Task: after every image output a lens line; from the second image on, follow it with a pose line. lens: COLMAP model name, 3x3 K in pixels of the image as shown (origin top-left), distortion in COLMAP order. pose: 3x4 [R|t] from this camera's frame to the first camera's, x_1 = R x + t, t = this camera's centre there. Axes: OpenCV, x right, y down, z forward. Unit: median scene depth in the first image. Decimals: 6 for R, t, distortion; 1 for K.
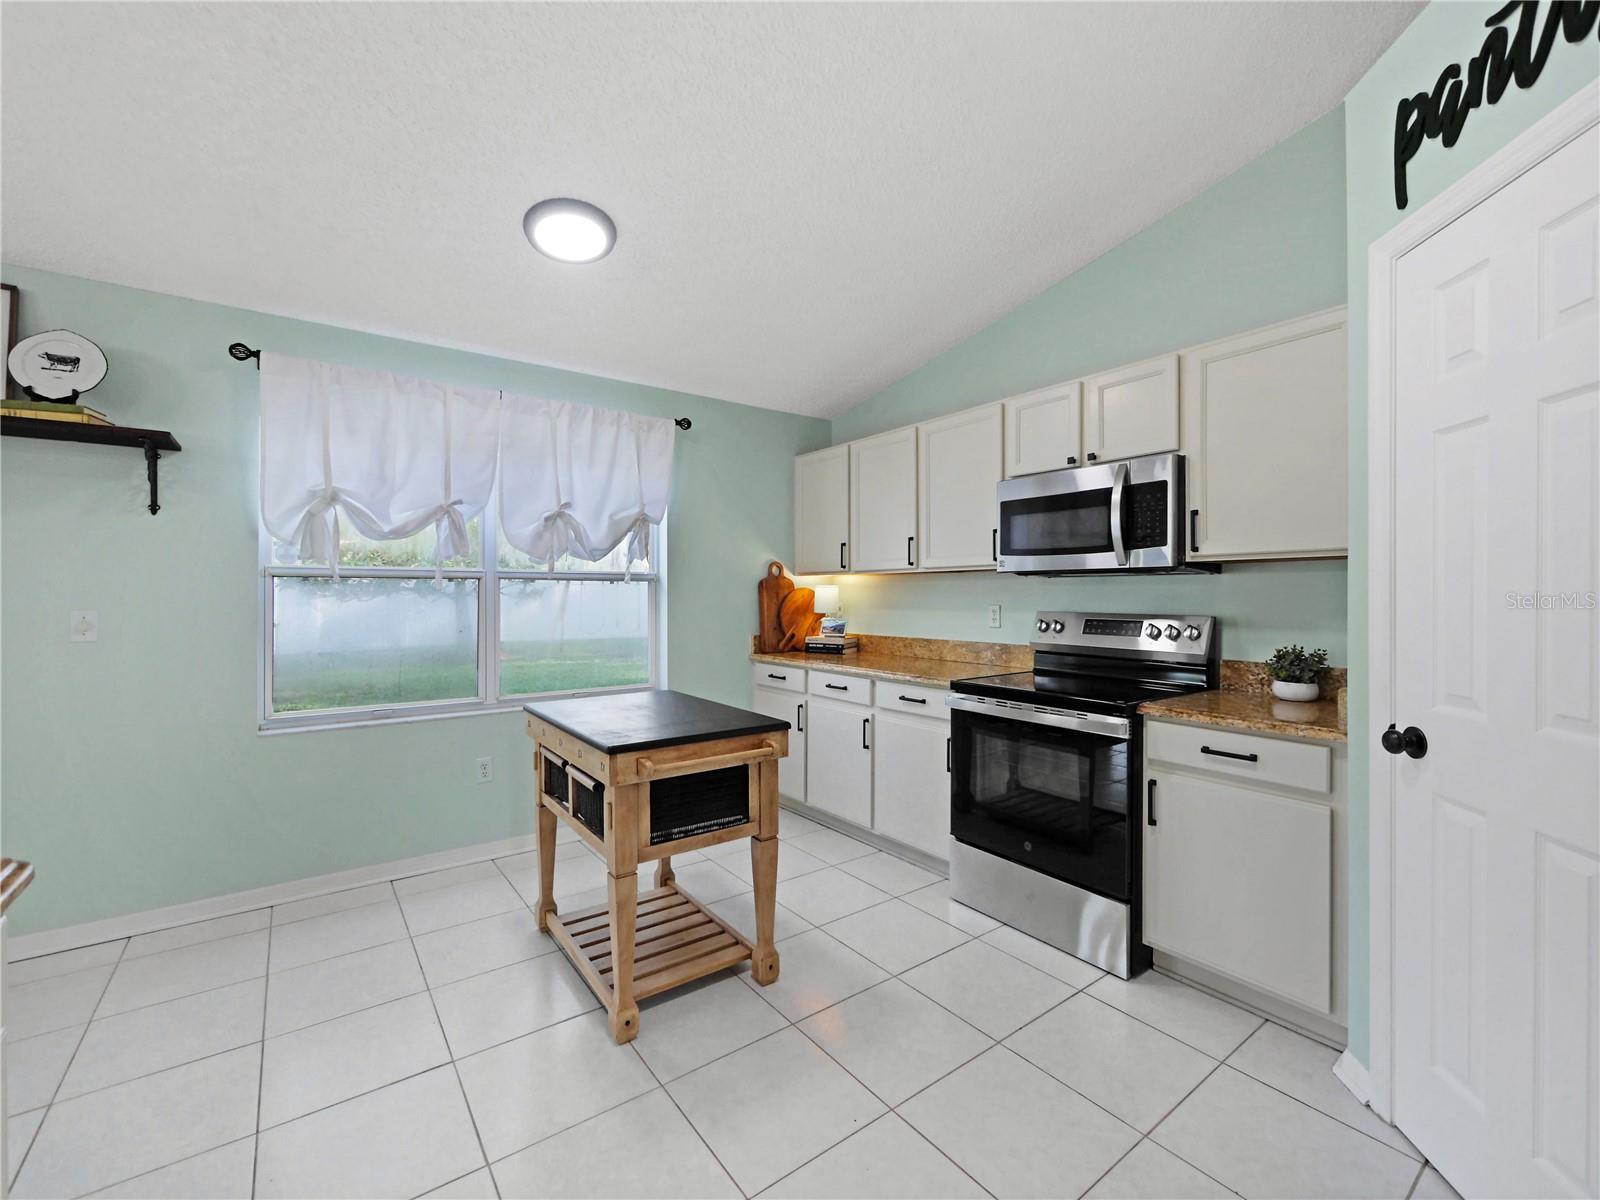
lens RADIAL K [[683.3, 0, 803.5], [0, 683.3, 592.8], [0, 0, 1]] dist [-0.006468, 0.000085]
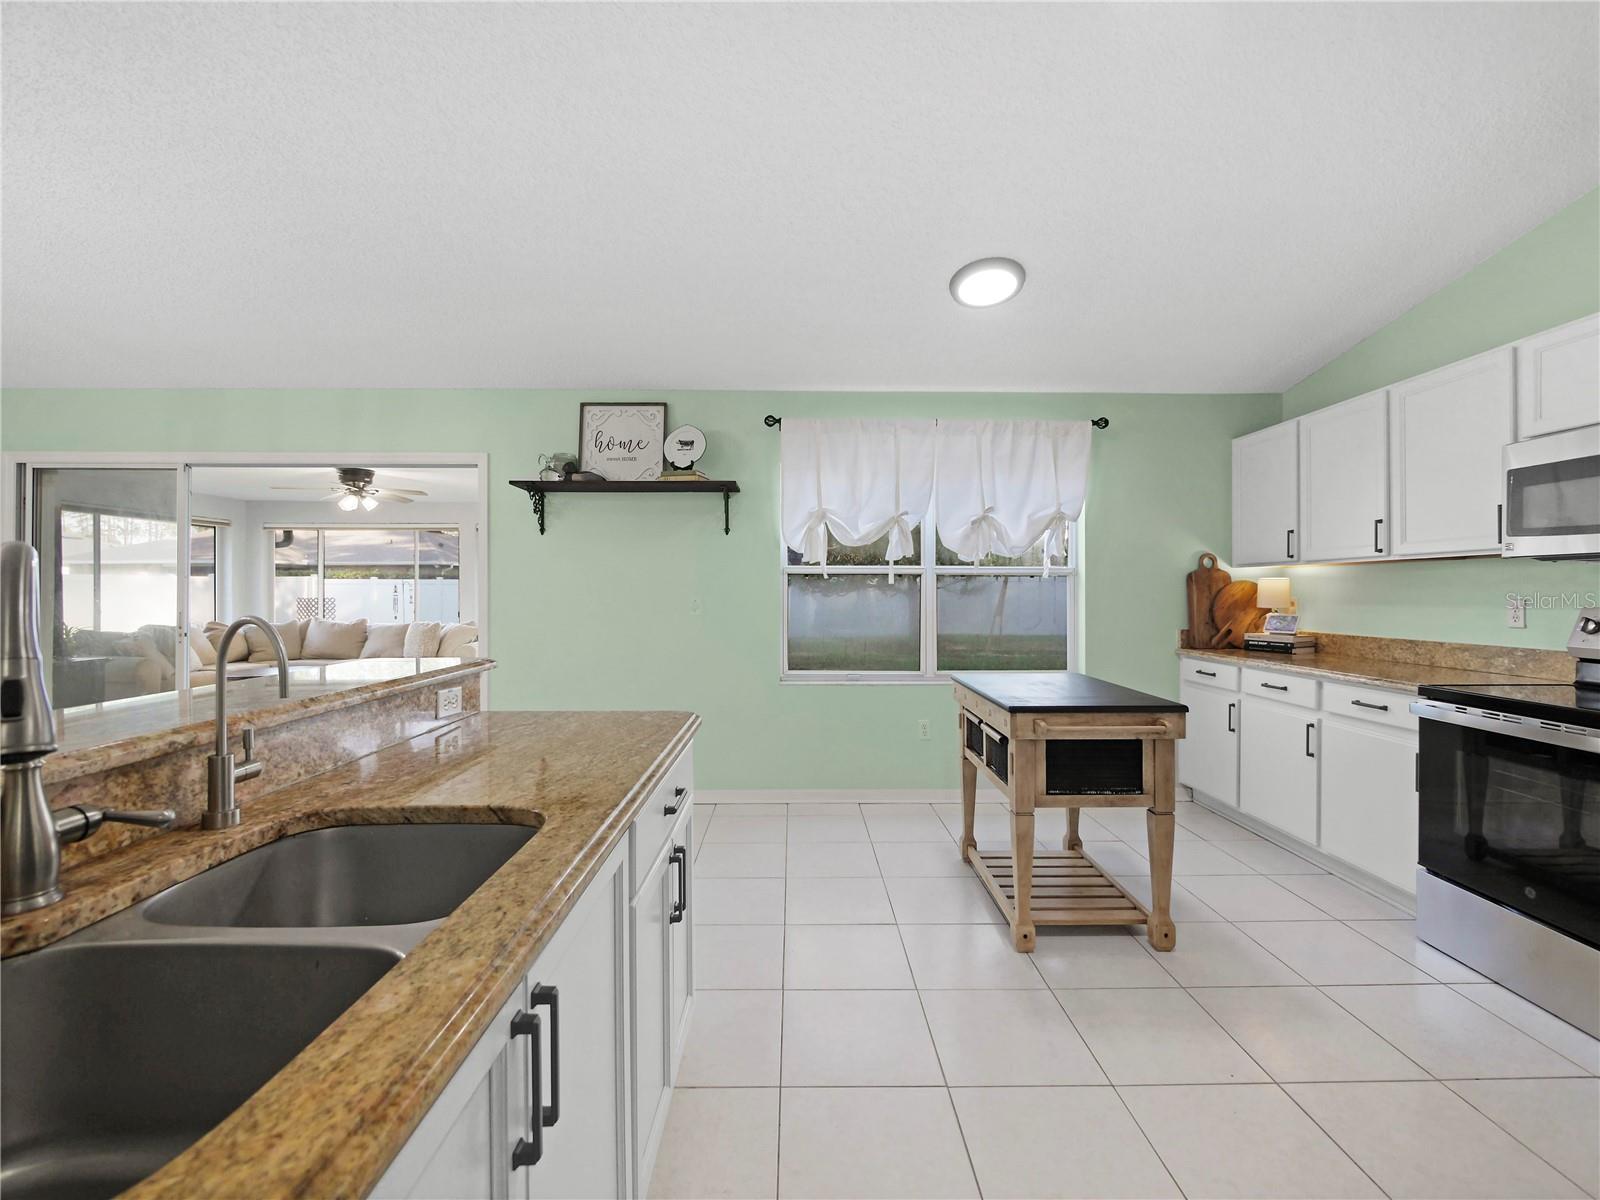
lens RADIAL K [[683.3, 0, 803.6], [0, 683.3, 587.4], [0, 0, 1]] dist [-0.006468, 0.000085]
pose [[0.810437, -0.001193, -0.585824, 0.082842], [-0.001316, 0.999992, -0.003857, 0.009465], [0.585824, 0.003897, 0.810429, -0.134688]]
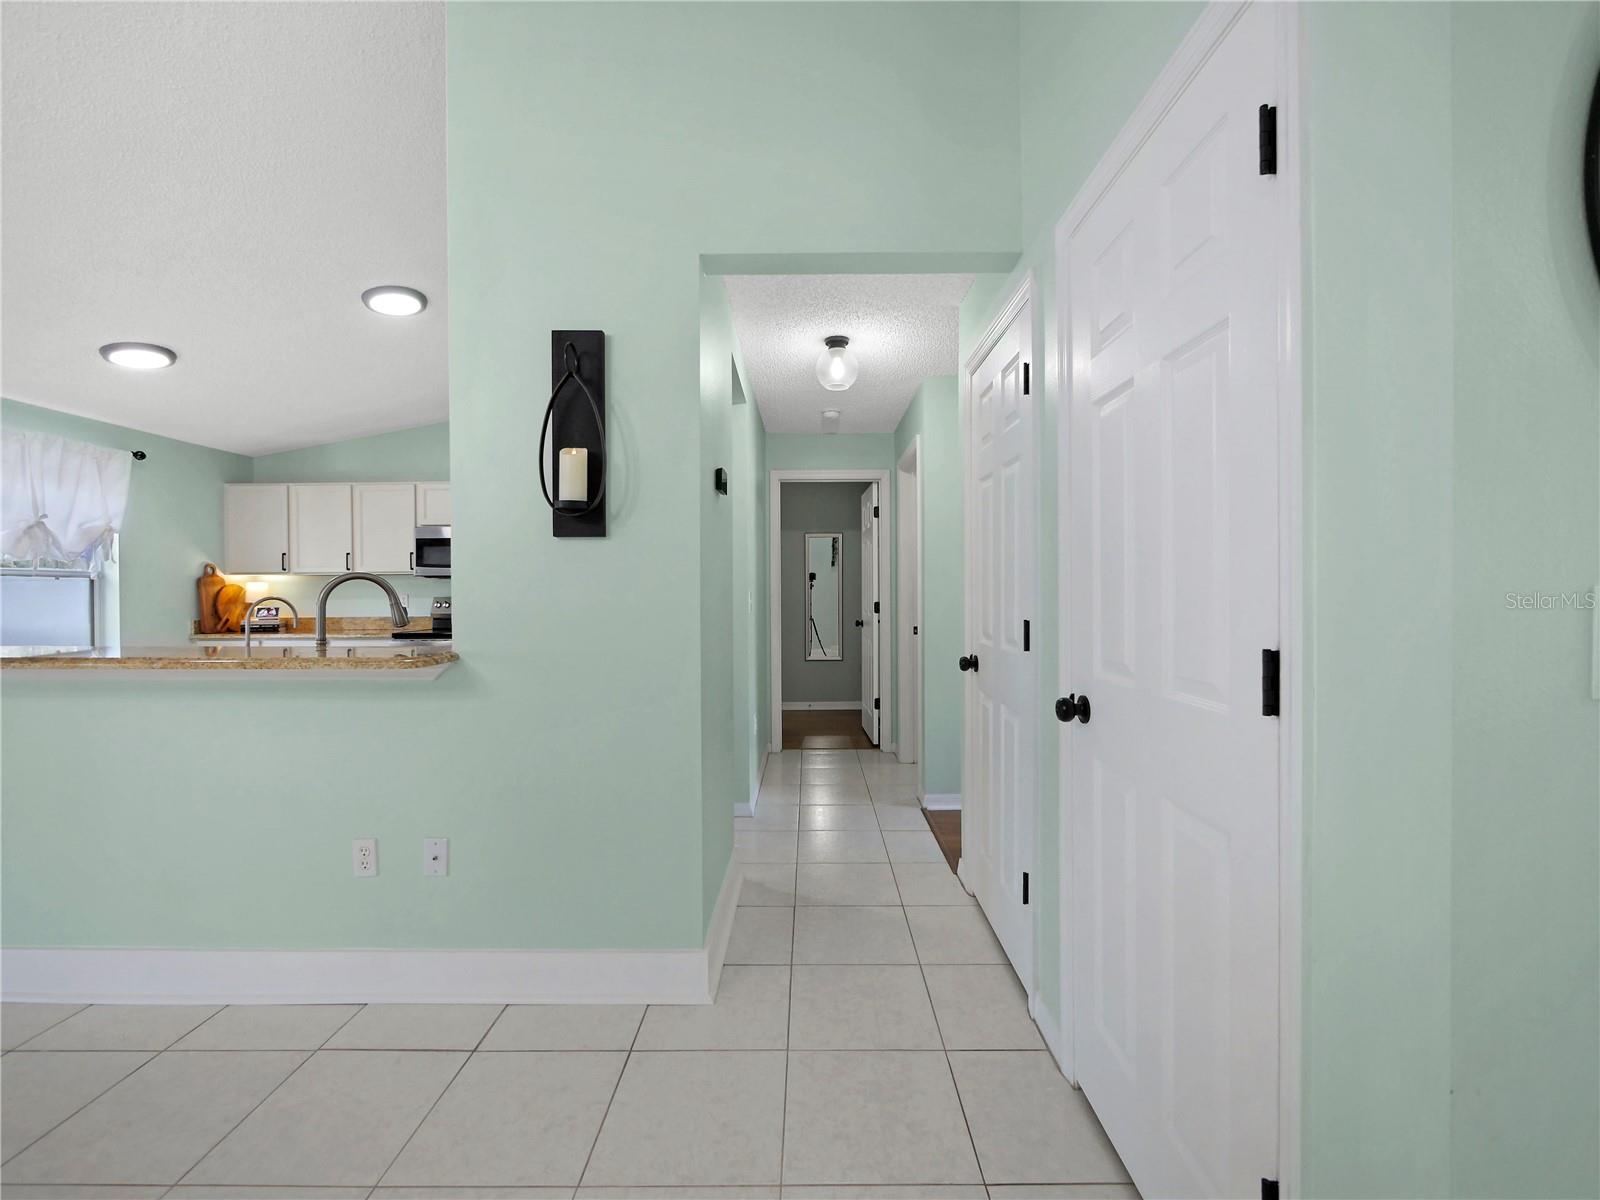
lens RADIAL K [[683.3, 0, 807.1], [0, 683.3, 597.7], [0, 0, 1]] dist [-0.006468, 0.000085]
pose [[0.595721, -0.007981, 0.803152, -0.566207], [0.004667, 0.999968, 0.006475, 0.022276], [-0.803178, -0.000109, 0.595740, -0.960140]]
